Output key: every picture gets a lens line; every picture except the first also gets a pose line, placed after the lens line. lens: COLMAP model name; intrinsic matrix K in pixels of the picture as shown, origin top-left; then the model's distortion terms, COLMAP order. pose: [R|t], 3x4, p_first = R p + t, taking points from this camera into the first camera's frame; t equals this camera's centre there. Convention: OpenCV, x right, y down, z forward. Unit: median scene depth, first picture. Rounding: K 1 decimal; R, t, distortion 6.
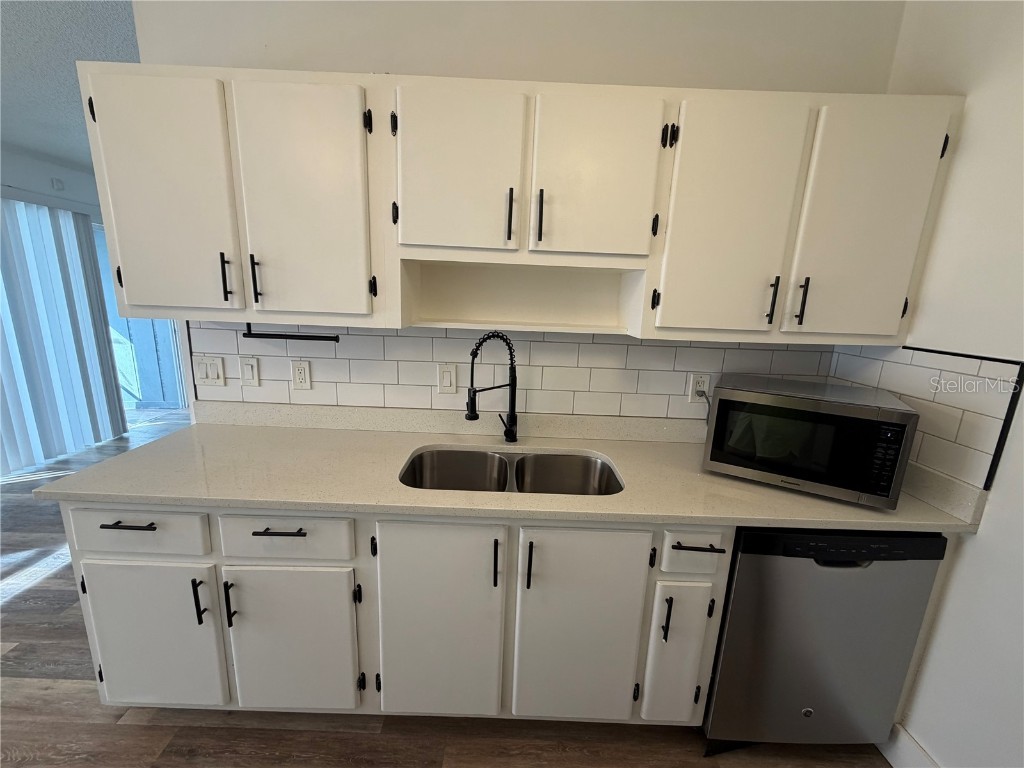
lens RADIAL K [[409.5, 0, 508.5], [0, 409.5, 385.9], [0, 0, 1]] dist [0.002959, 0.000161]
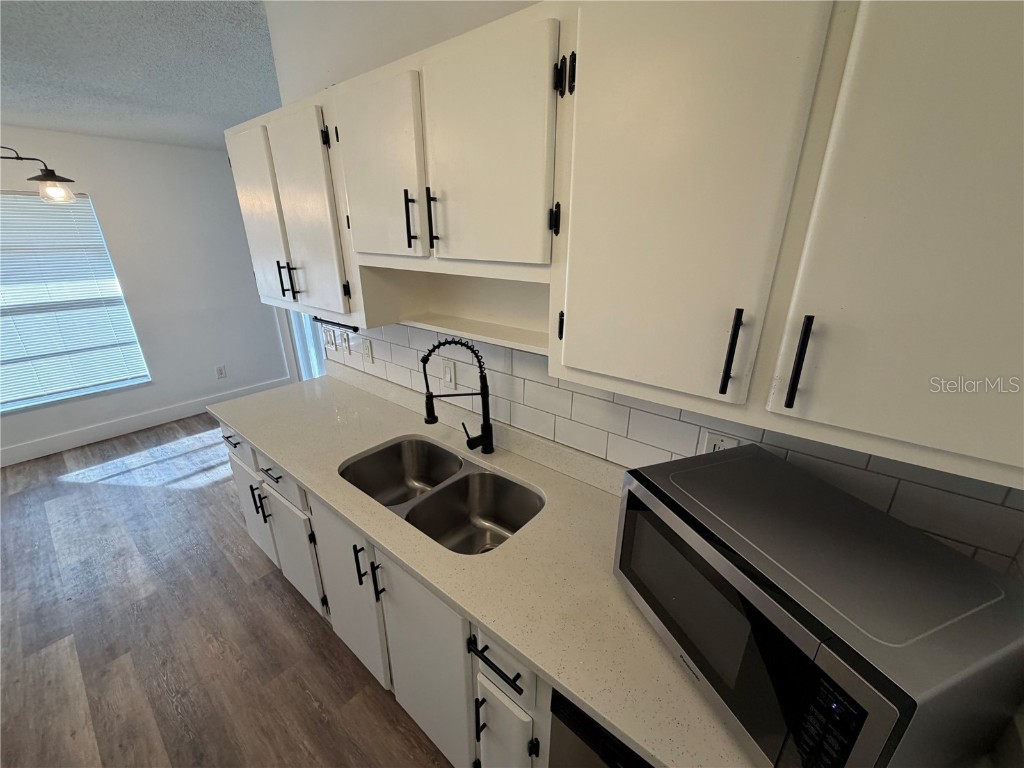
lens RADIAL K [[413.8, 0, 512.0], [0, 413.8, 384.0], [0, 0, 1]] dist [0.000632, 0.000011]
pose [[0.768438, 0.184293, -0.612812, 0.692196], [-0.102828, 0.980750, 0.166002, -0.206350], [0.631608, -0.064549, 0.772596, 0.363539]]
